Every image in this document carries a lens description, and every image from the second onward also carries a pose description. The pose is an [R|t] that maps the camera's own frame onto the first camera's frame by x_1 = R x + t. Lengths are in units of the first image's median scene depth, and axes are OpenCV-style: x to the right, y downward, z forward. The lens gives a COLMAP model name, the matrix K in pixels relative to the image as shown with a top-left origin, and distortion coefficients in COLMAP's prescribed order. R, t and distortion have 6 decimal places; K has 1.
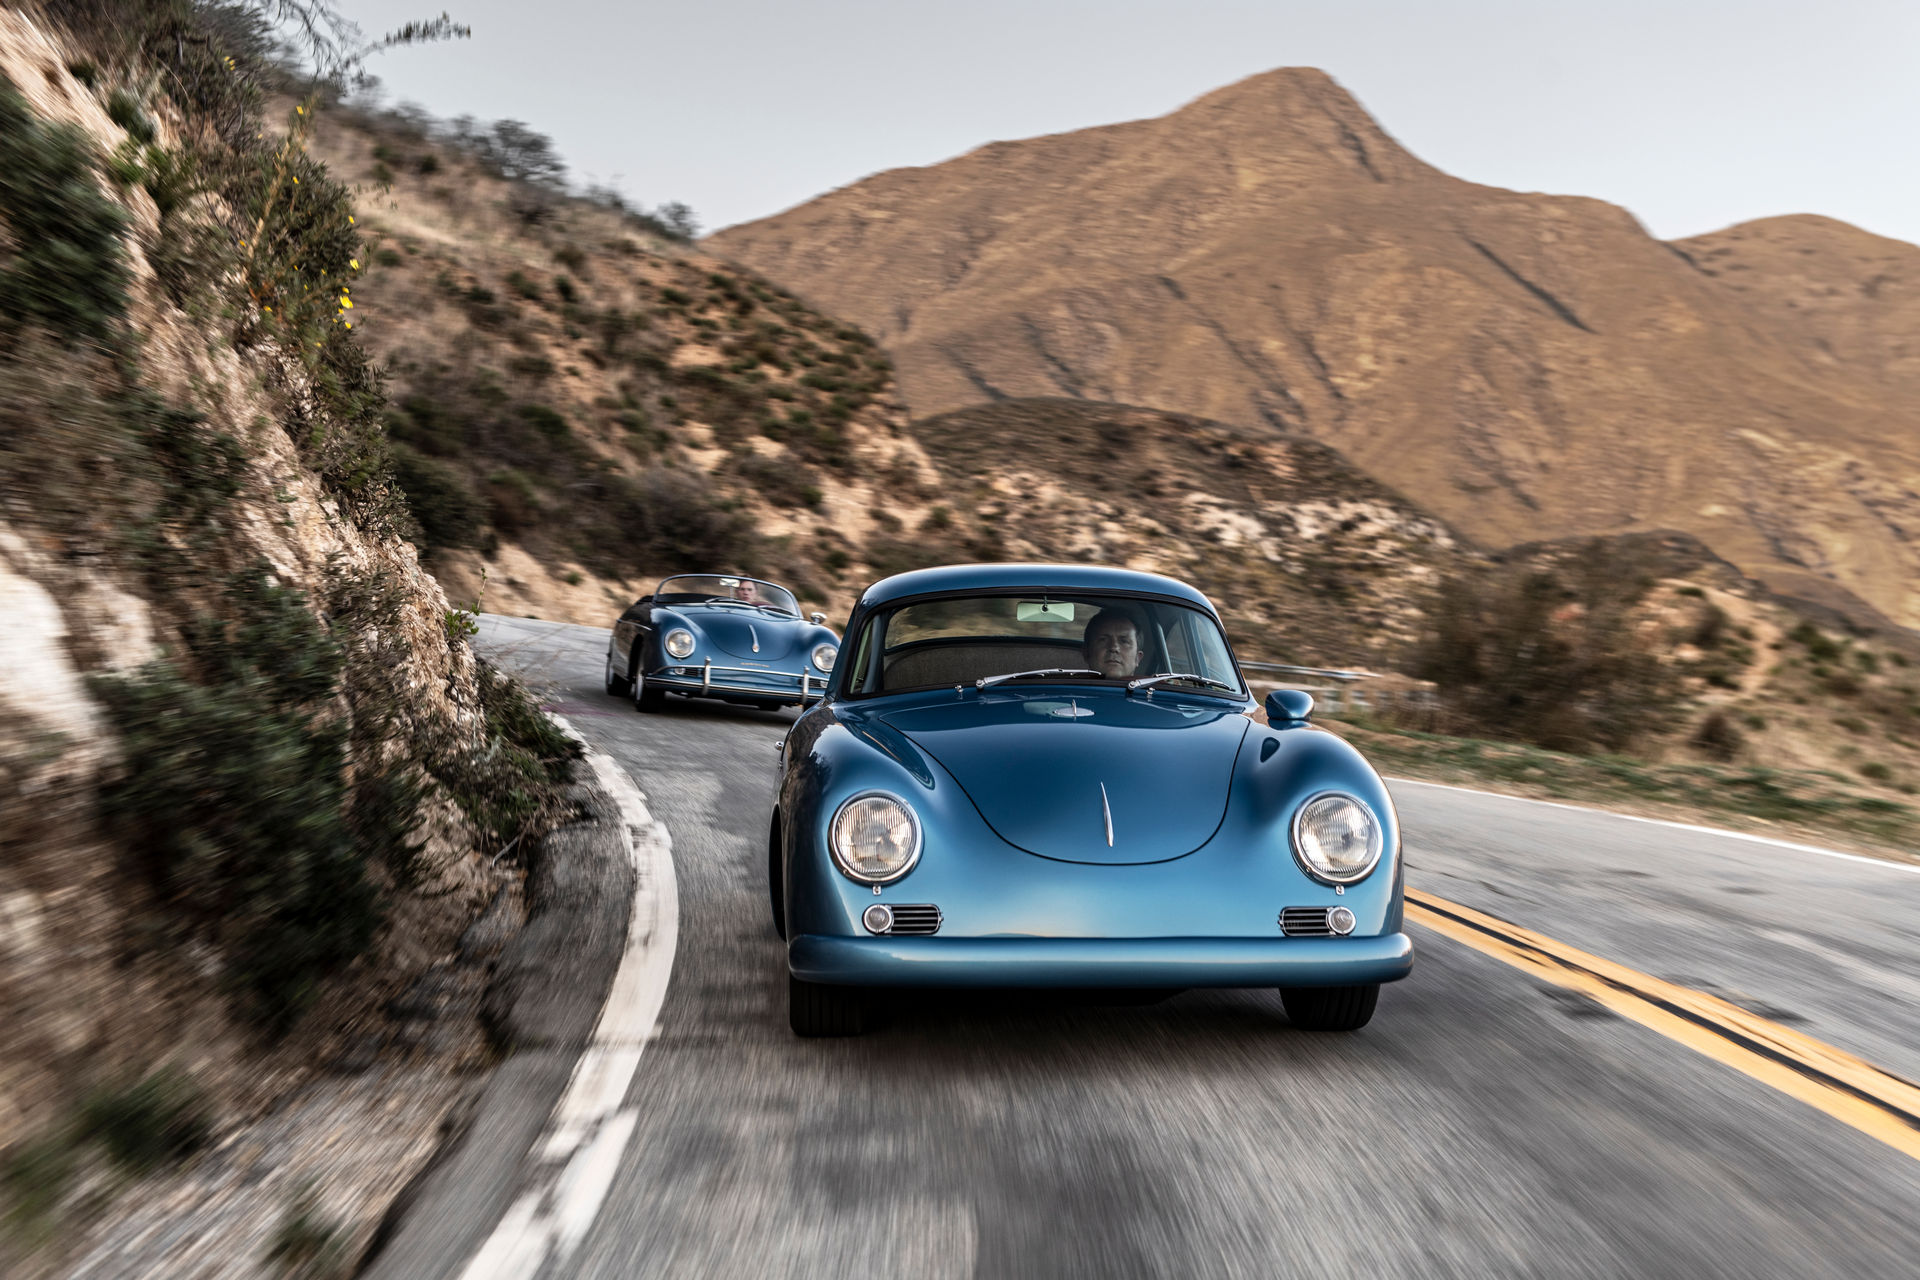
lens RADIAL K [[4409.2, 0, 962.0], [0, 4409.2, 782.5], [0, 0, 1]] dist [0.080391, -0.183451]
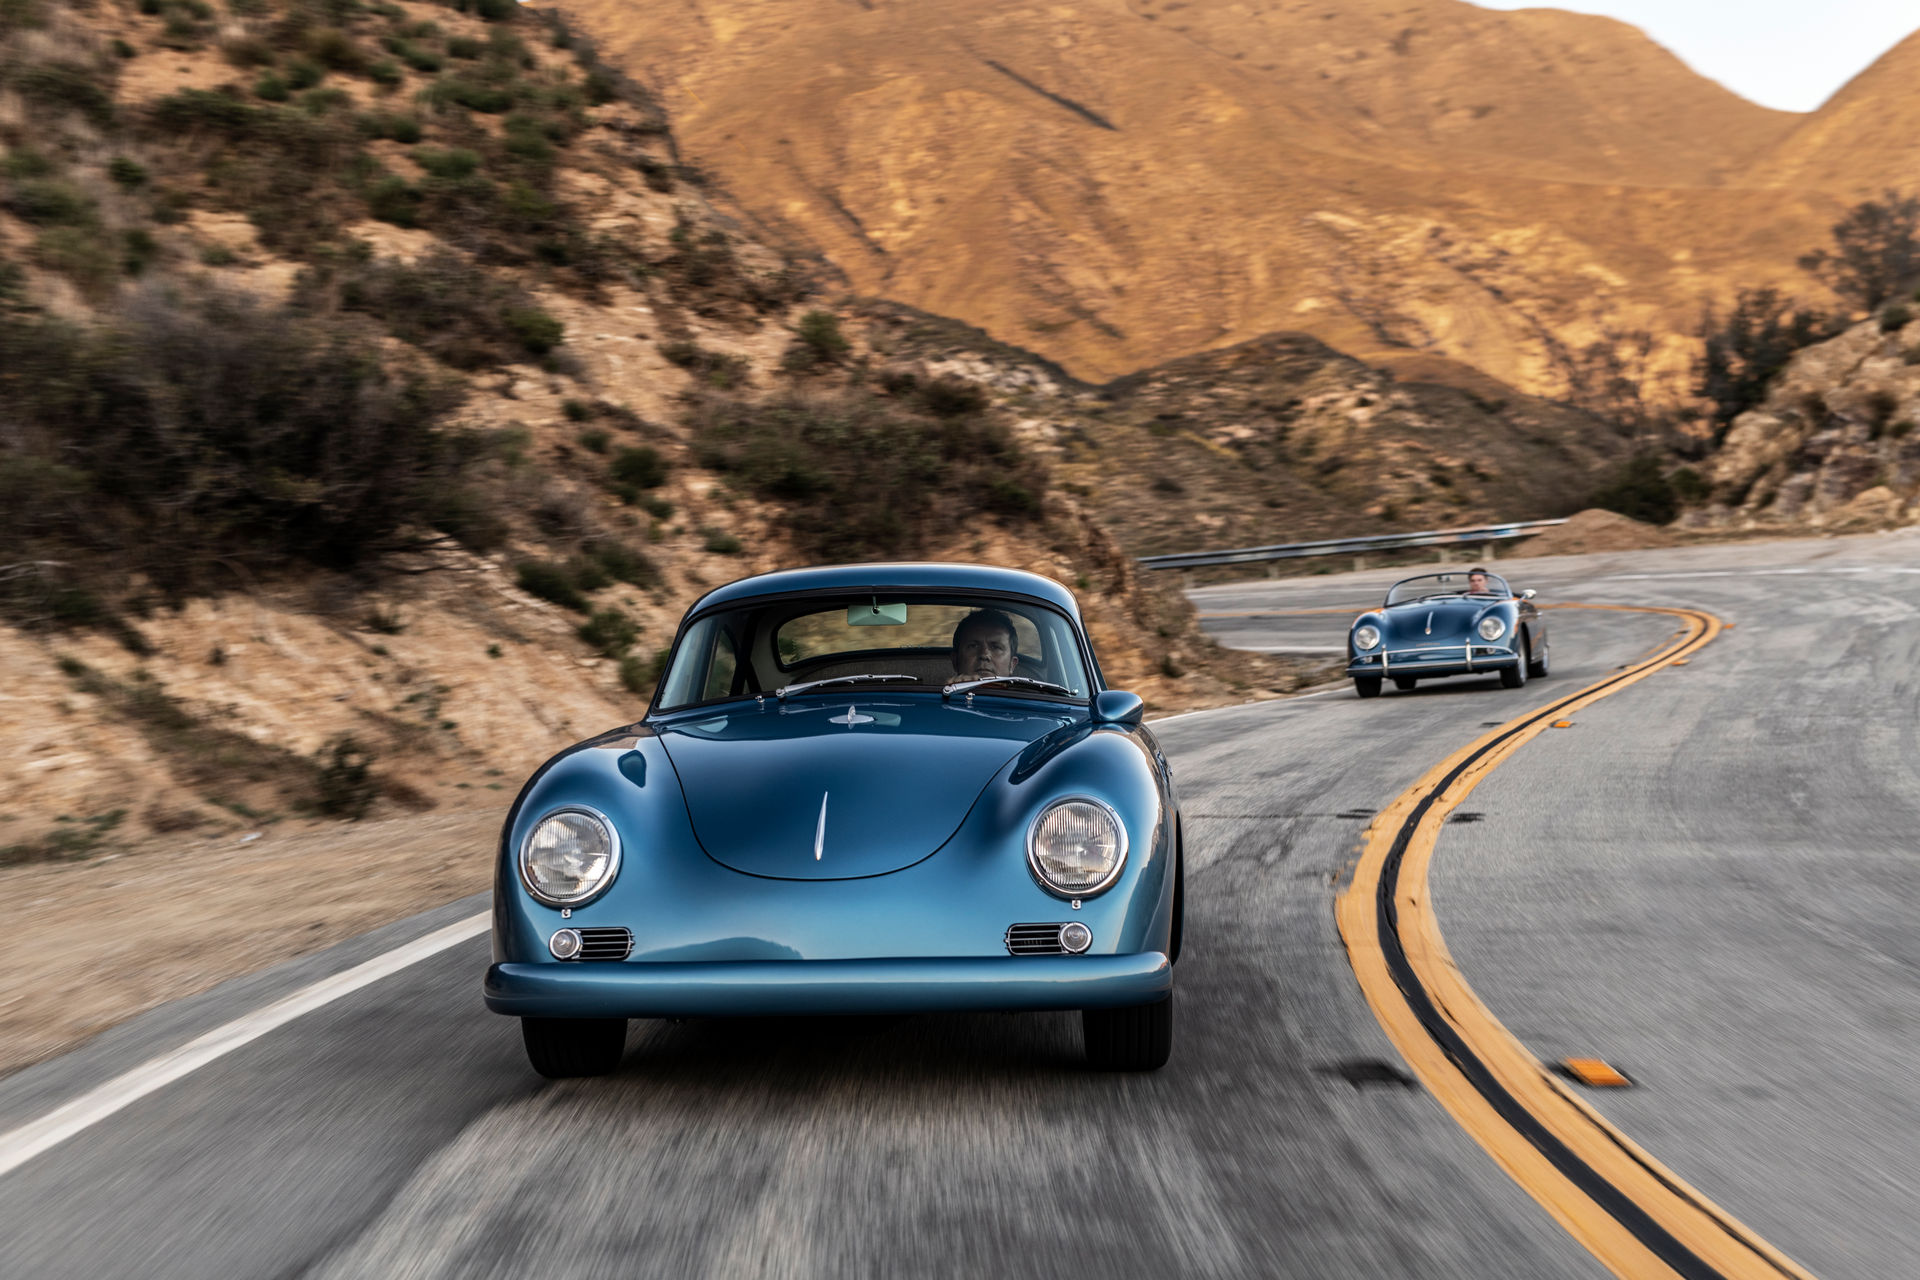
lens RADIAL K [[2918.3, 0, 960.0], [0, 2918.3, 640.0], [0, 0, 1]] dist [0.086745, -0.017328]
pose [[0.959124, -0.195213, 0.204873, -0.034175], [0.195193, 0.980550, 0.020513, -0.020451], [-0.204892, 0.020315, 0.978574, 0.428964]]
